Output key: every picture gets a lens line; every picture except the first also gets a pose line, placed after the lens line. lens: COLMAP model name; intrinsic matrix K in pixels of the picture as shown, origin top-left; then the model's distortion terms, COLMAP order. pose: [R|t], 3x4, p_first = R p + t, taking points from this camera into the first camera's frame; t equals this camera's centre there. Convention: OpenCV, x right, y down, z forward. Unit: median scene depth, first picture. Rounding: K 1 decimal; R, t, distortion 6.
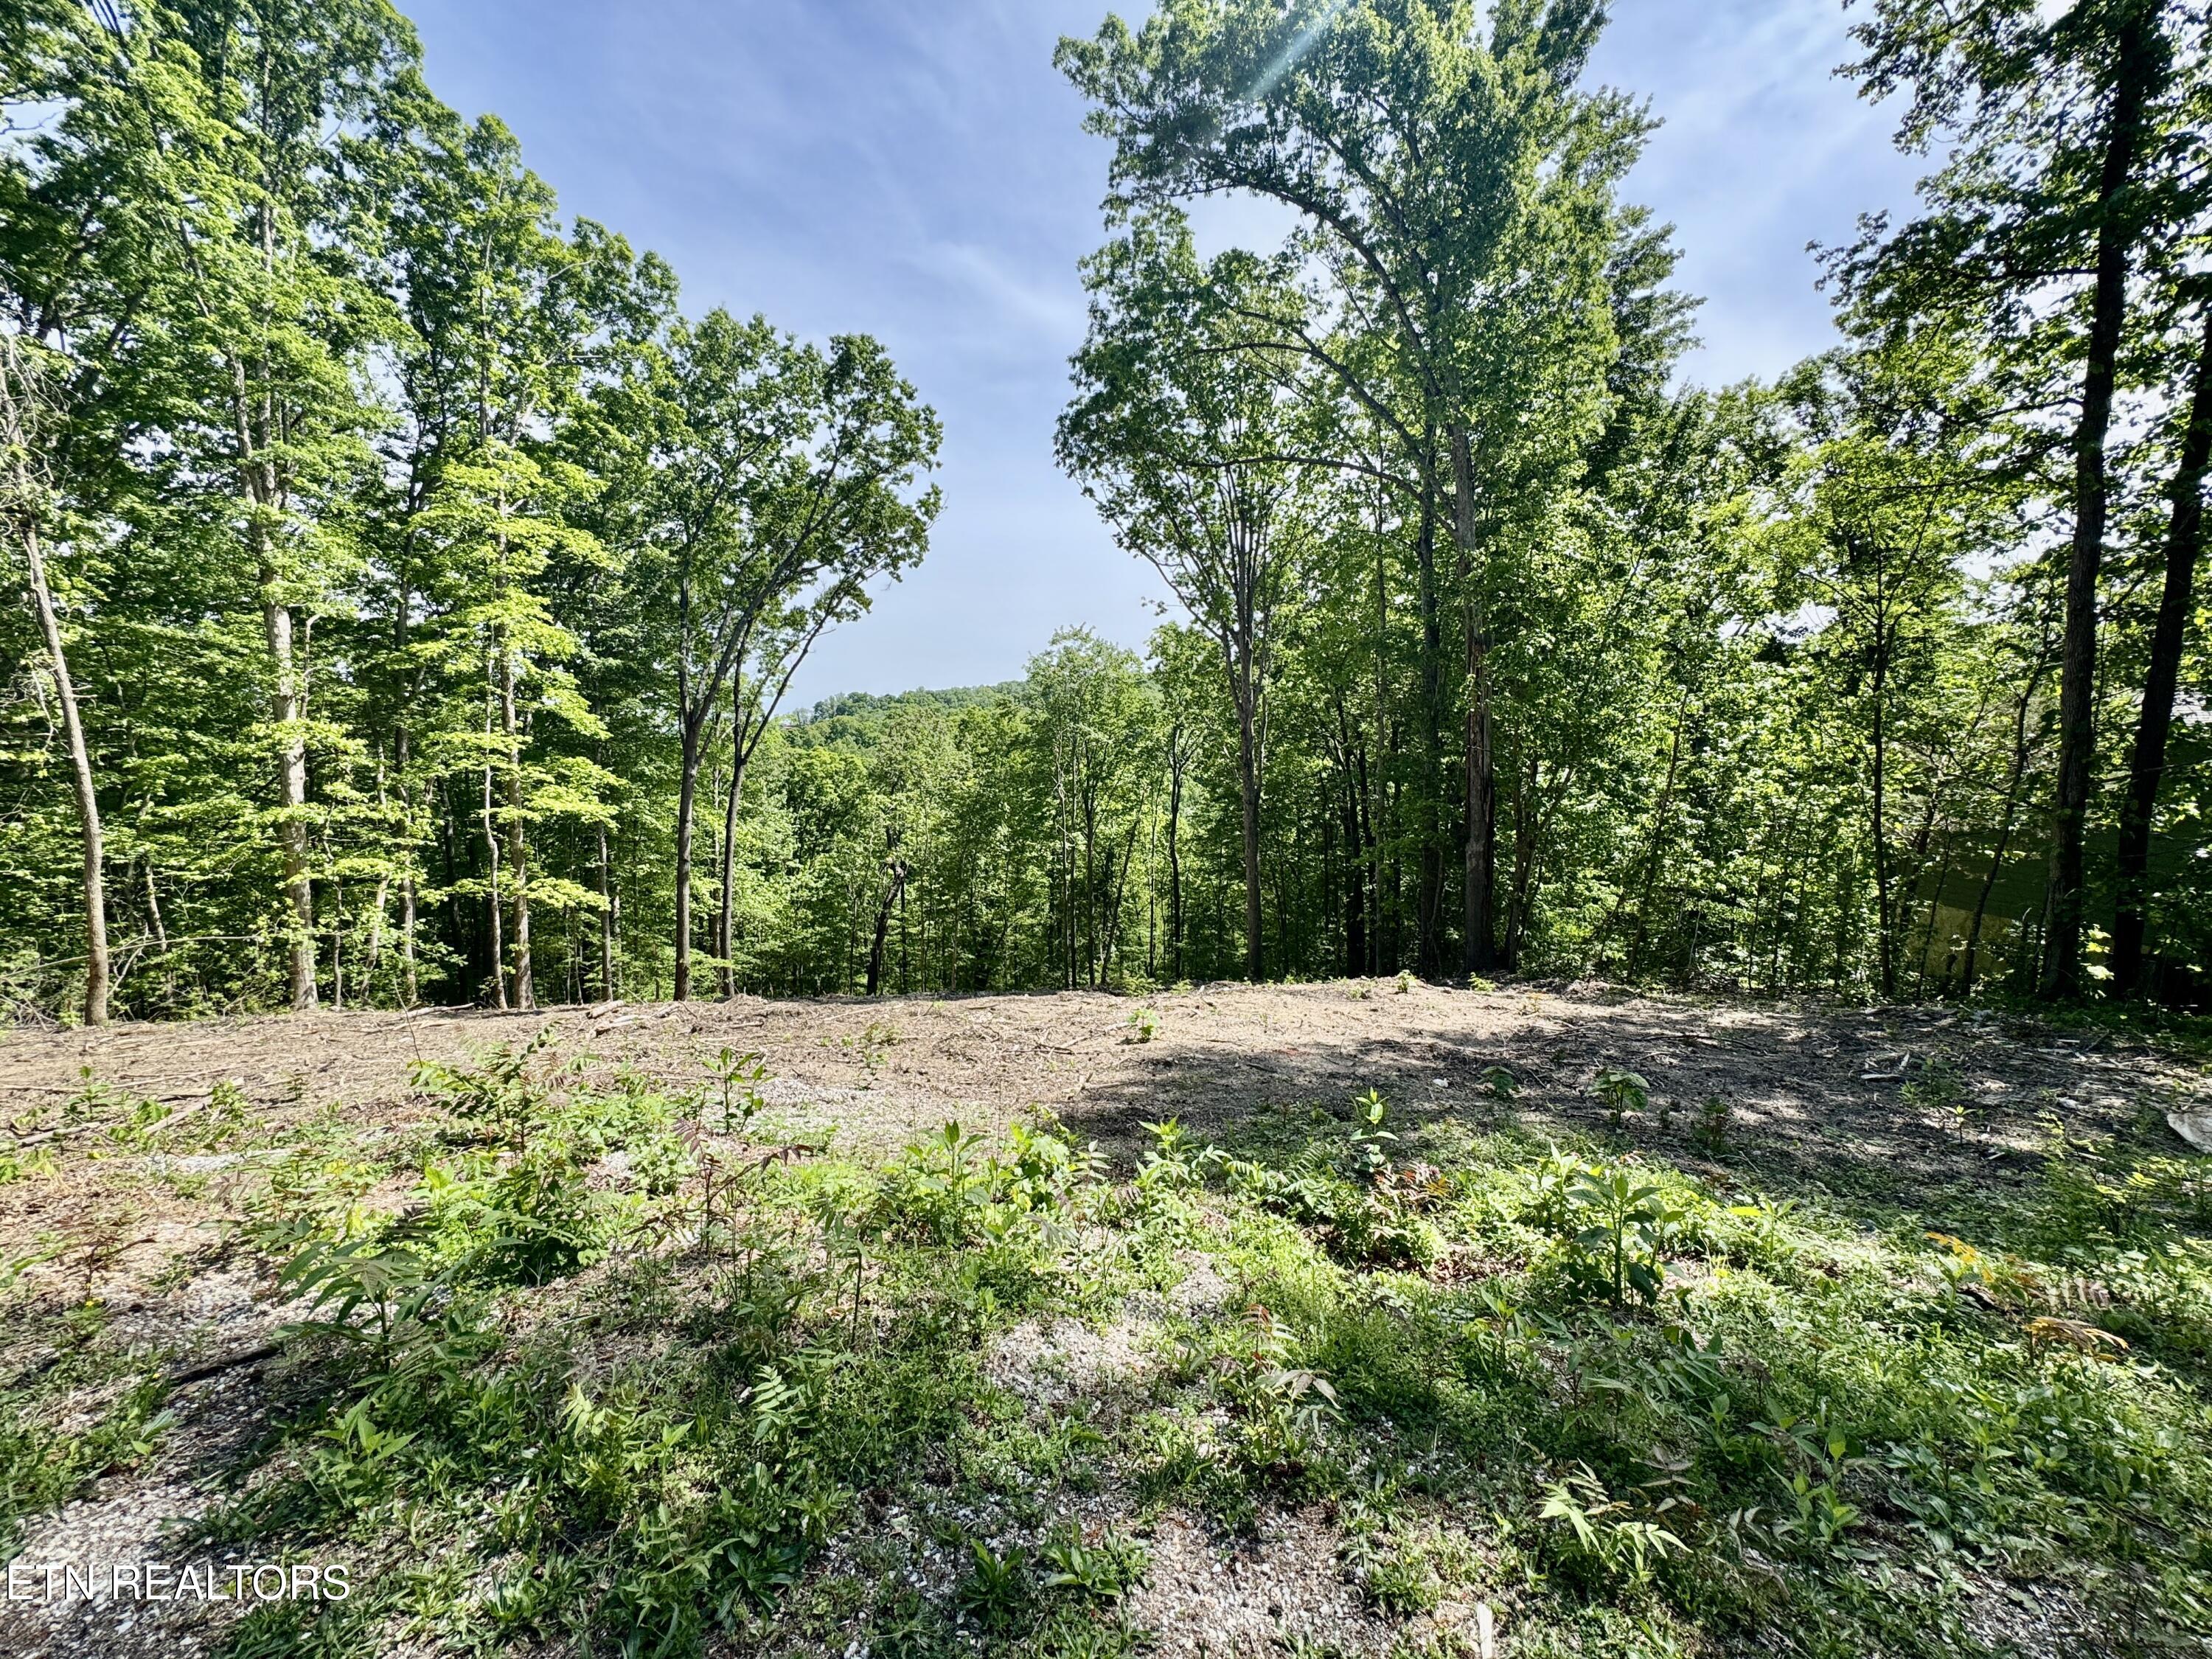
lens RADIAL K [[883.1, 0, 1113.5], [0, 883.1, 816.4], [0, 0, 1]] dist [-0.002834, 0.001239]
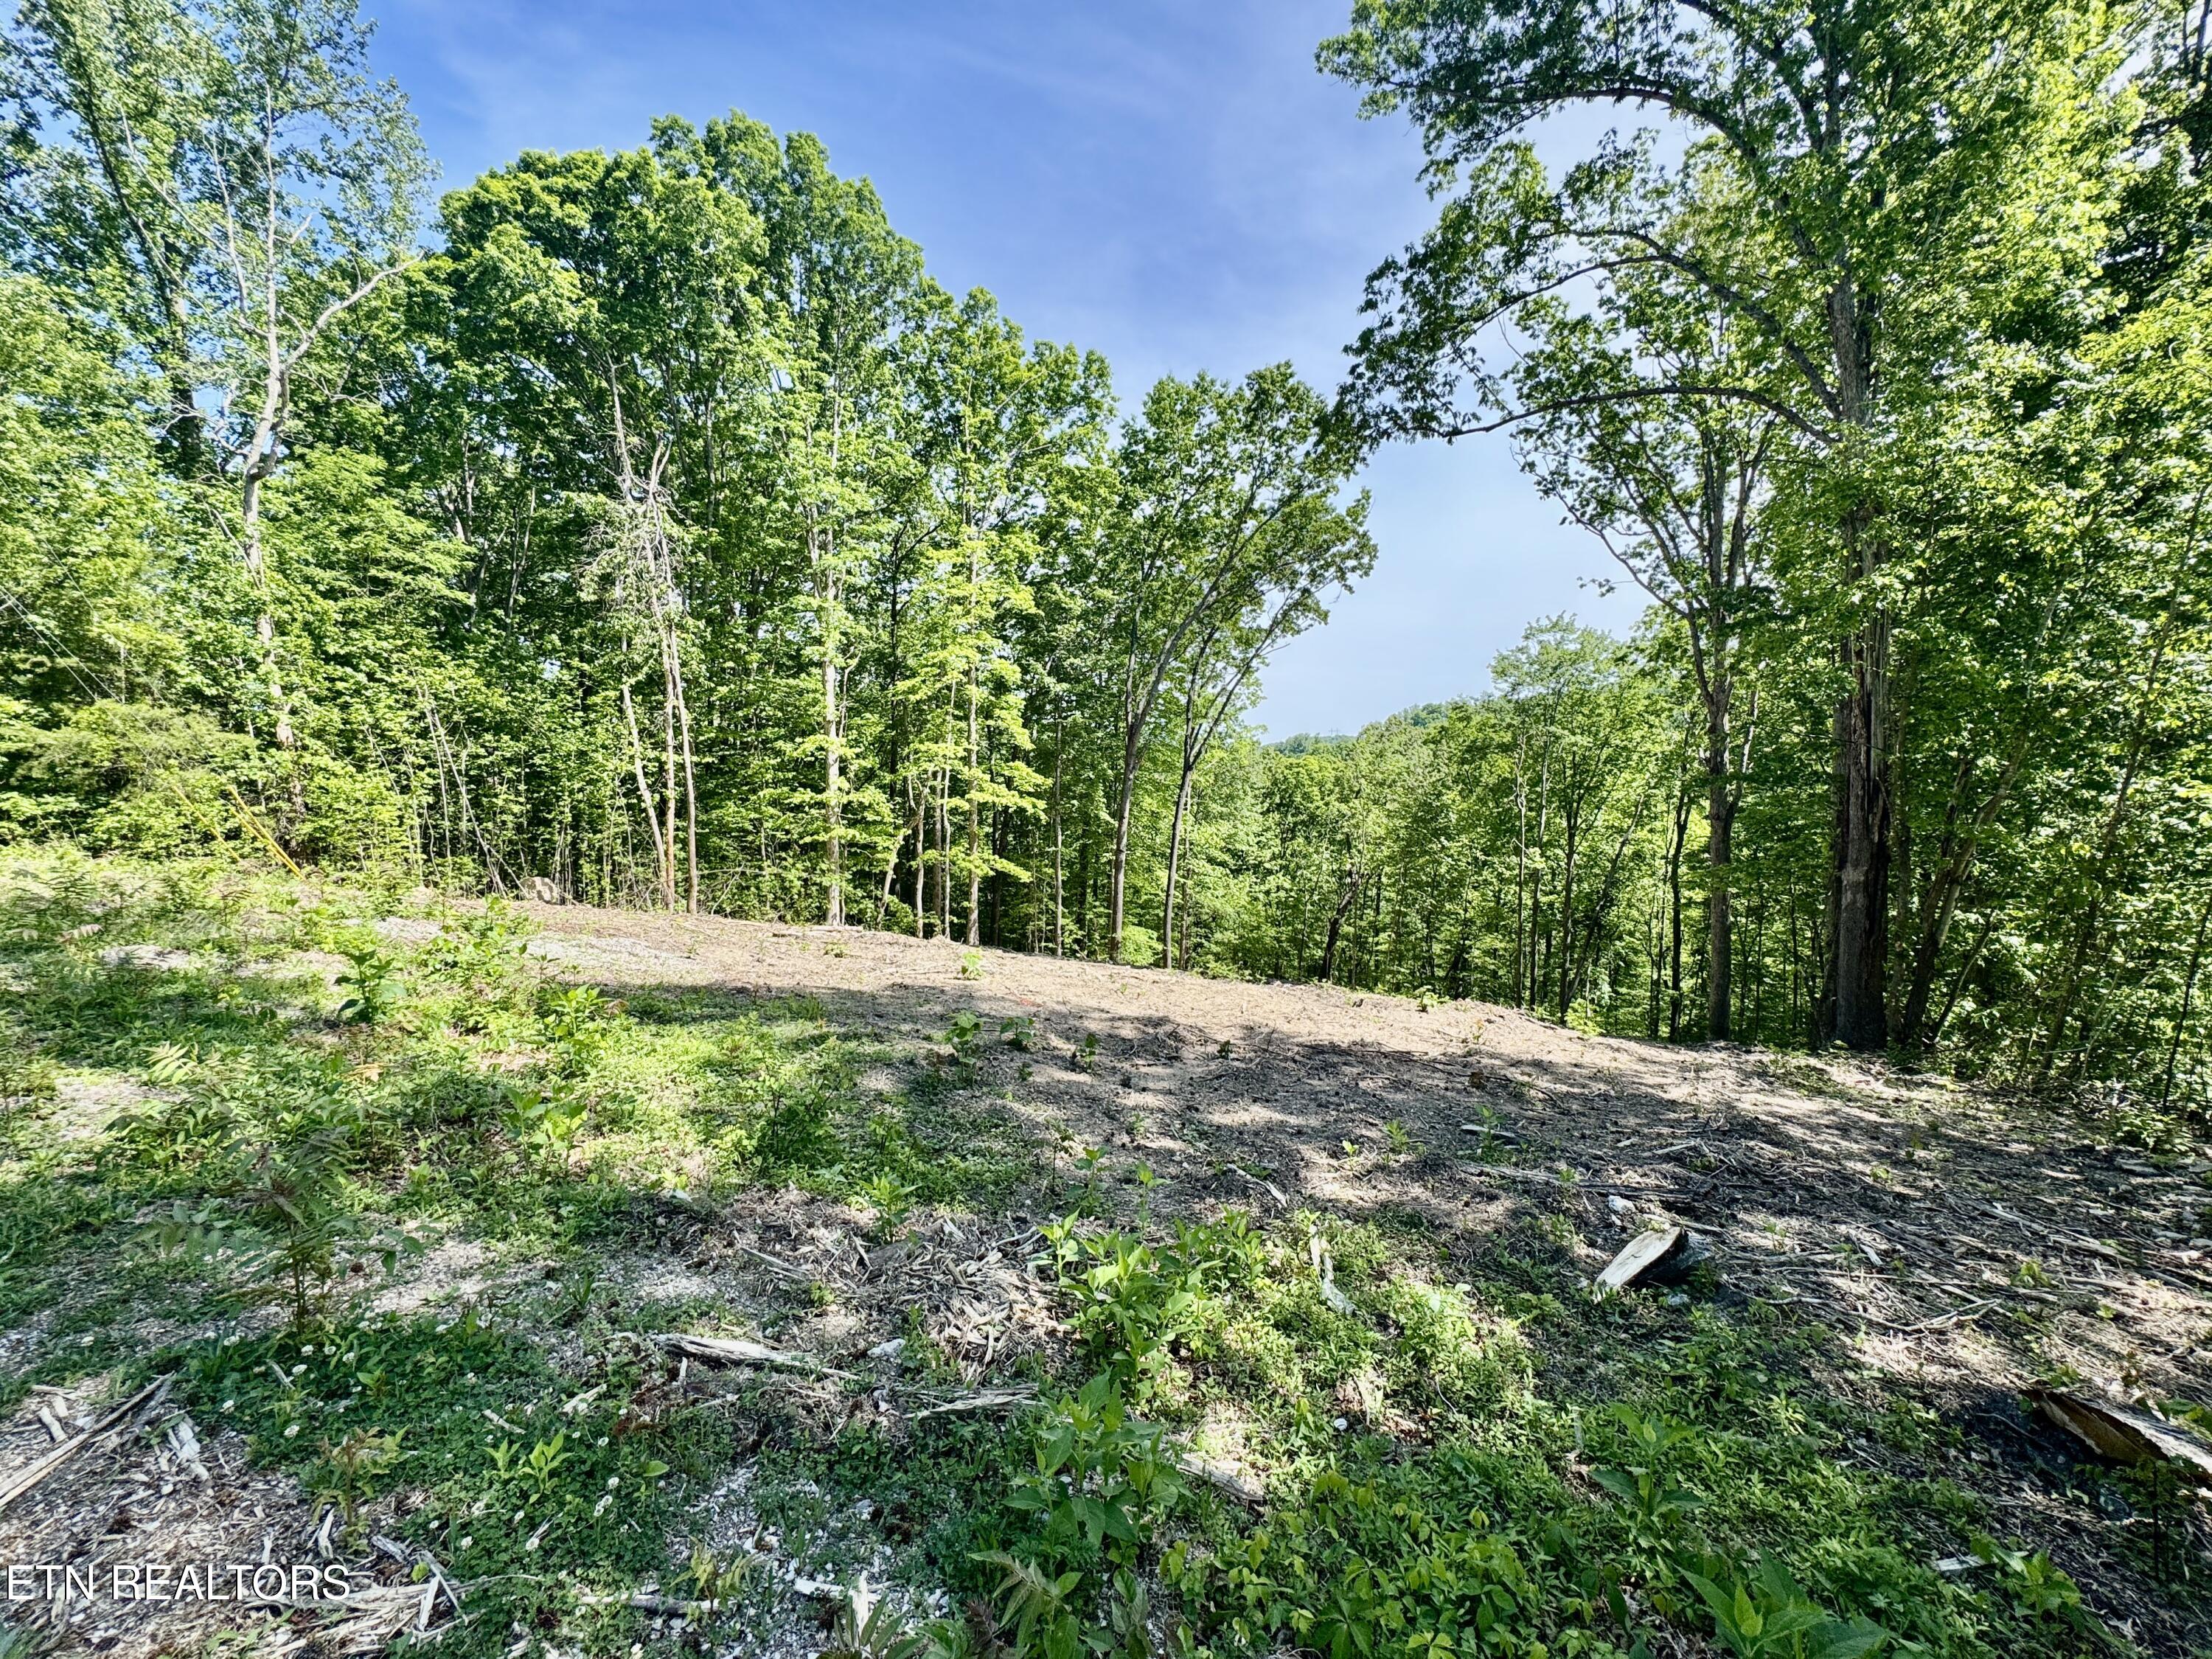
lens RADIAL K [[883.1, 0, 1105.5], [0, 883.1, 825.7], [0, 0, 1]] dist [-0.002834, 0.001239]
pose [[0.801729, 0.037160, -0.596532, 0.180868], [-0.039250, 0.999184, 0.009490, 0.005319], [0.596398, 0.015805, 0.802533, 0.027893]]
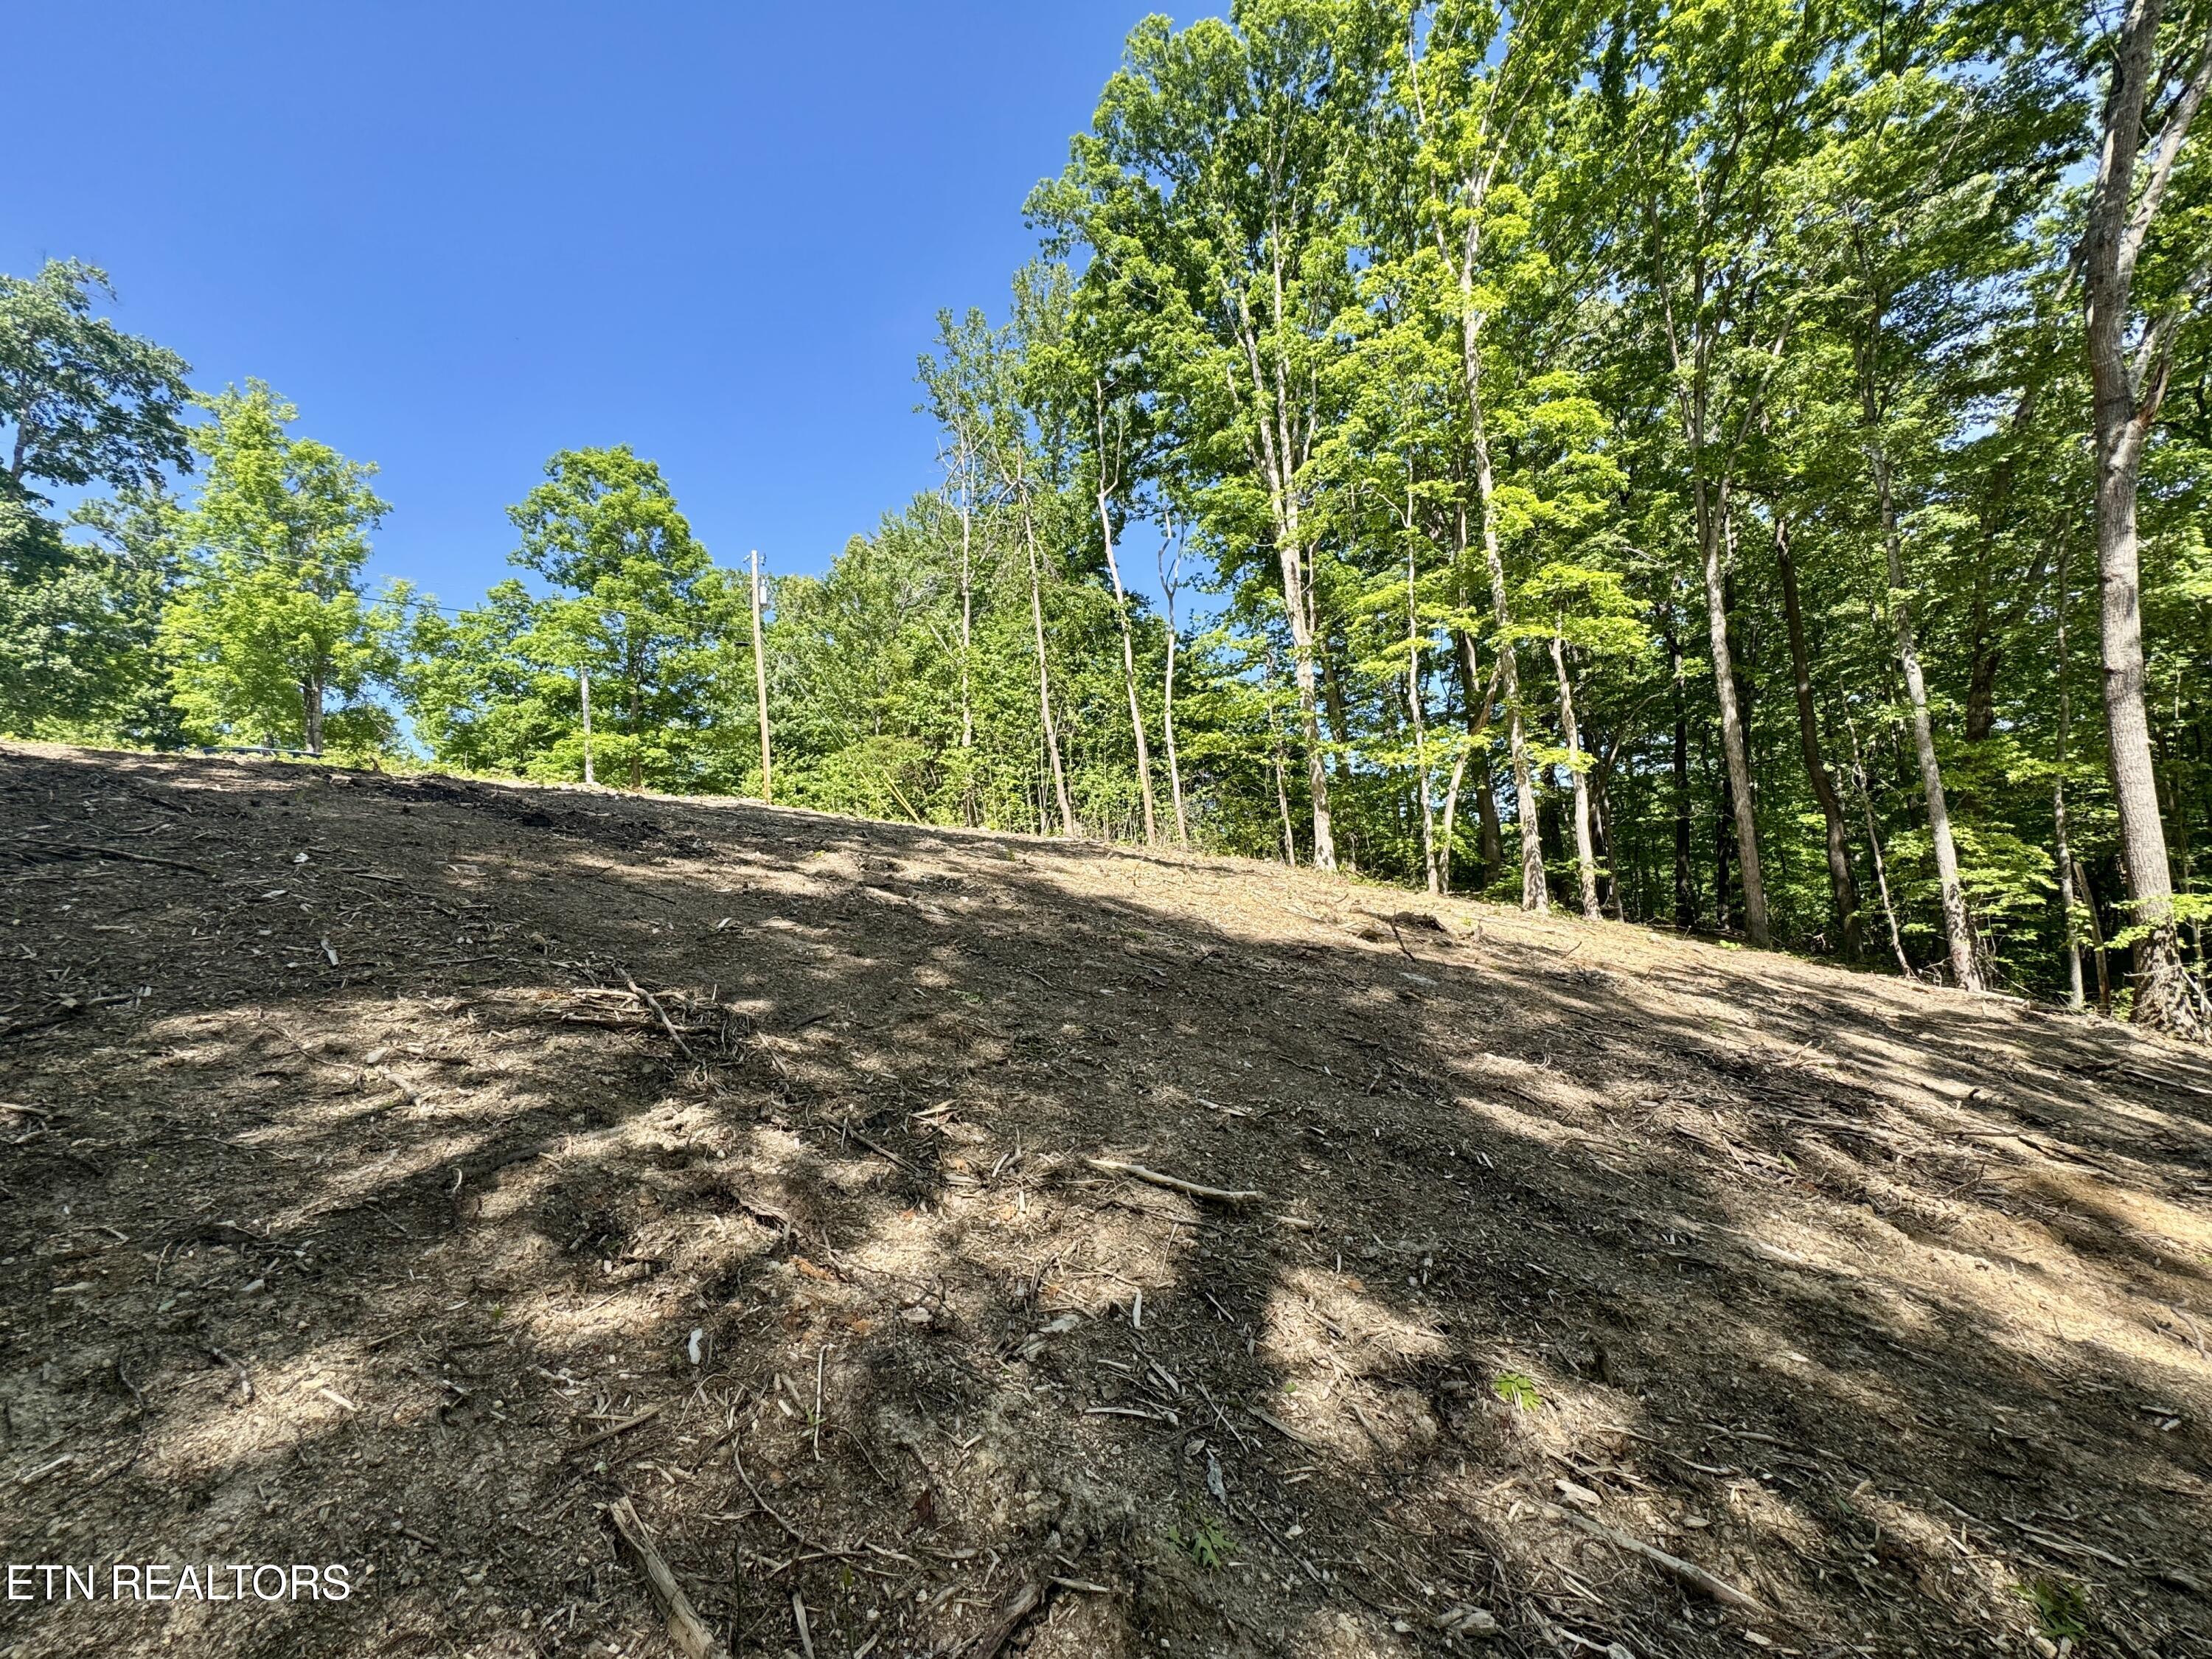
lens RADIAL K [[883.1, 0, 1104.5], [0, 883.1, 830.9], [0, 0, 1]] dist [-0.002834, 0.001239]
pose [[-0.547405, -0.028591, -0.836379, 0.125491], [0.038197, 0.997521, -0.059099, 0.119539], [0.835996, -0.064298, -0.544956, 0.721789]]
